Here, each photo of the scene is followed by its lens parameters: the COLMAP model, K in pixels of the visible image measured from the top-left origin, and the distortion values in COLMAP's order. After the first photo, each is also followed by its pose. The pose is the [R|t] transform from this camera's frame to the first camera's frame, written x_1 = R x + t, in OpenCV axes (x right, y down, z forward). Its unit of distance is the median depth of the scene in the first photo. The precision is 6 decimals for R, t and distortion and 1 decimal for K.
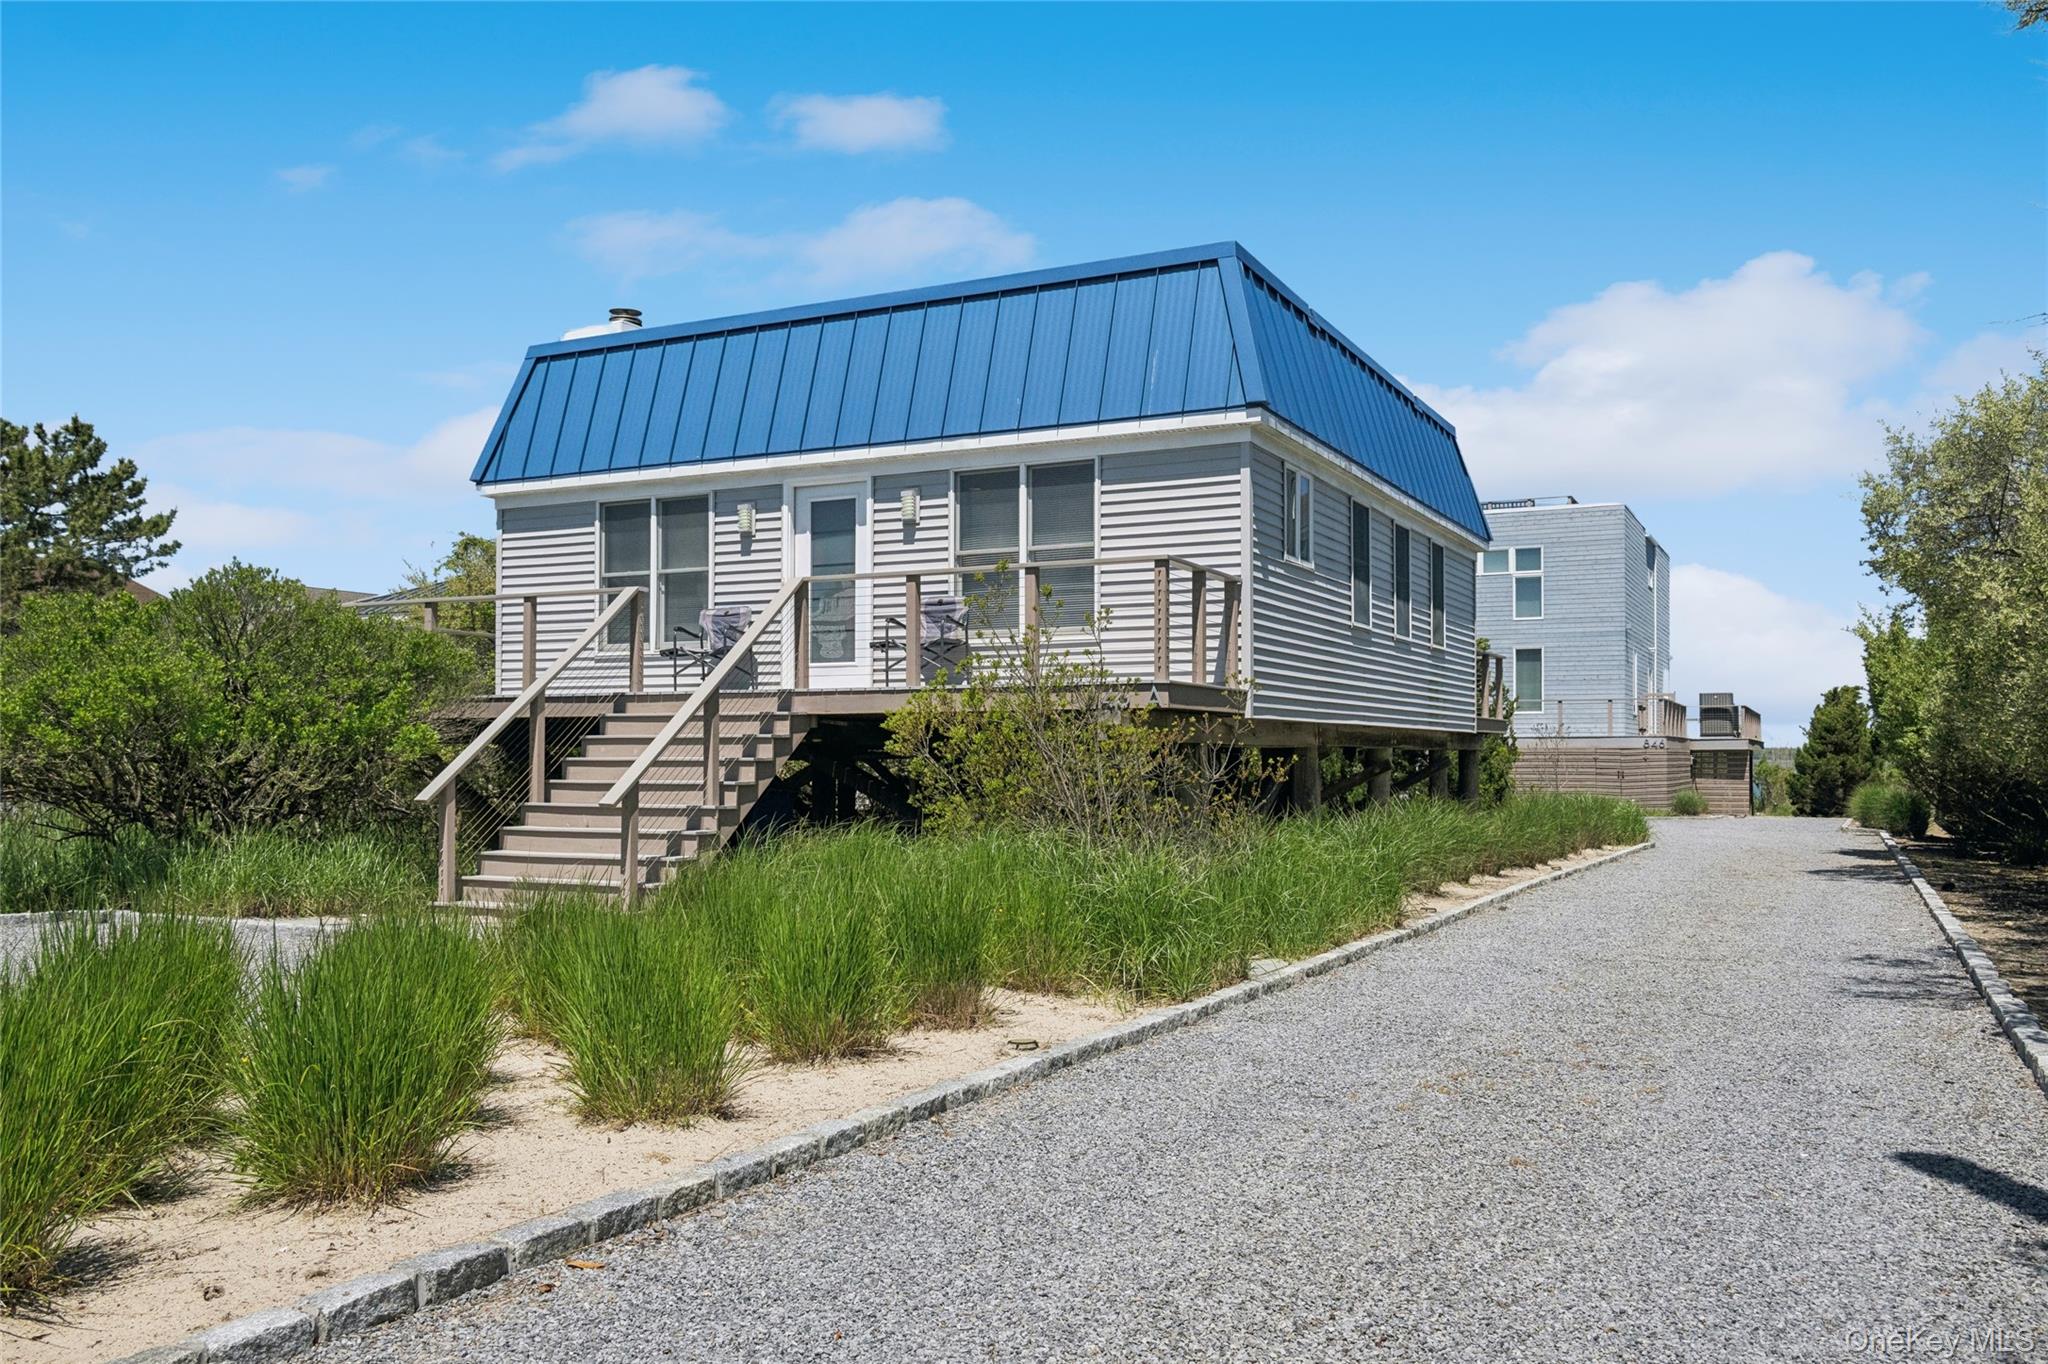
lens RADIAL K [[1617.1, 0, 1023.2], [0, 1617.1, 710.0], [0, 0, 1]] dist [-0.001906, -0.000030]
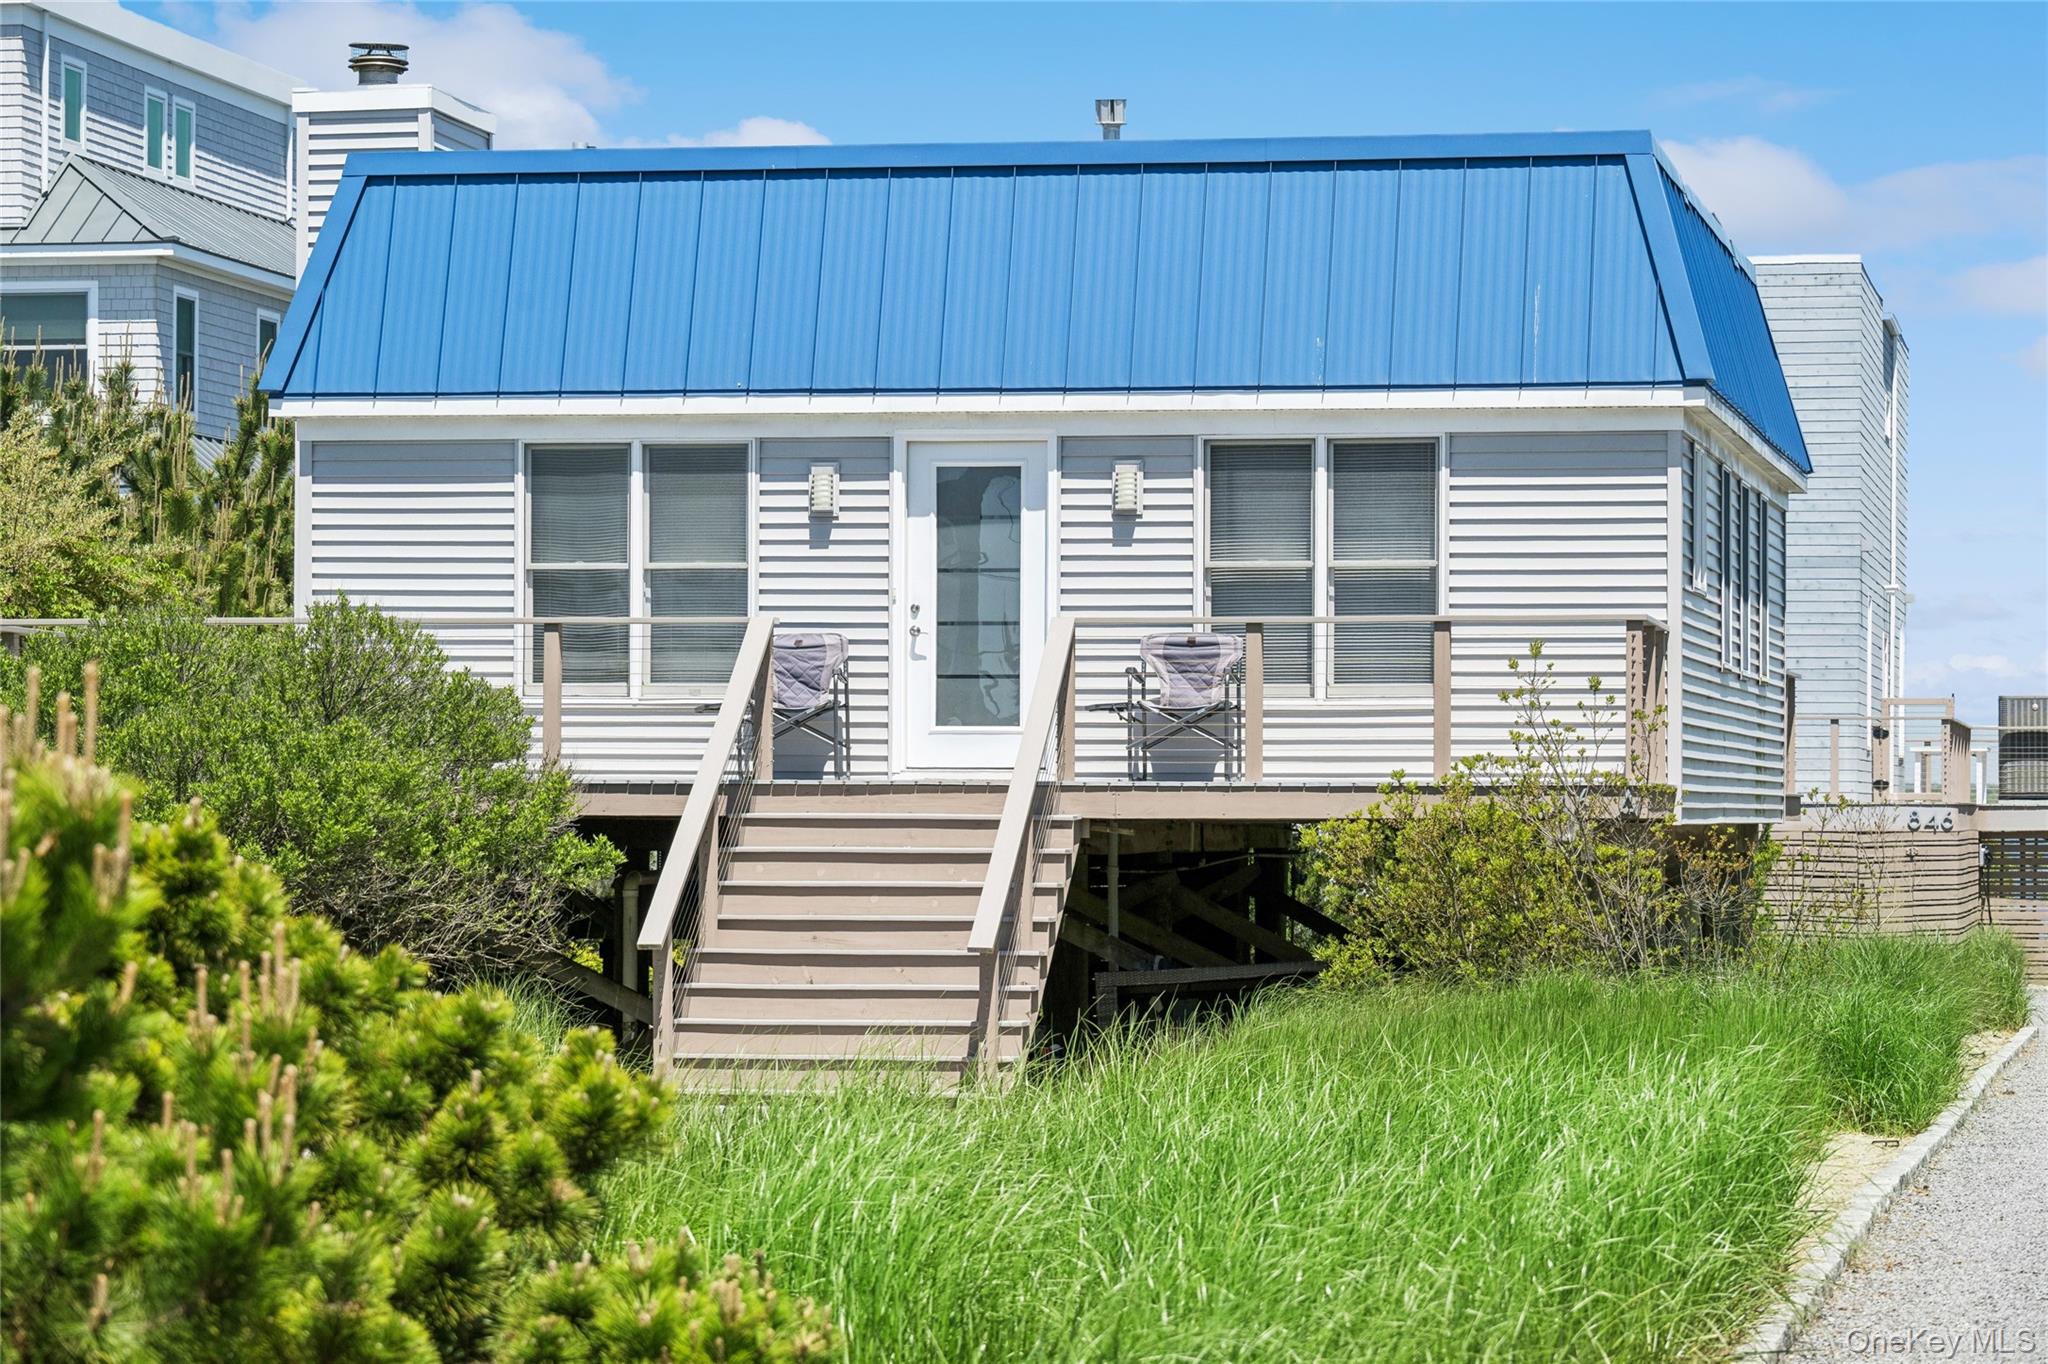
lens RADIAL K [[5723.5, 0, 1024.0], [0, 5723.5, 682.0], [0, 0, 1]] dist [0.064337, 0.221848]
pose [[0.964453, 0.009148, 0.264097, -0.716273], [-0.010747, 0.999932, 0.004613, -0.059089], [-0.264037, -0.007287, 0.964485, -1.198306]]
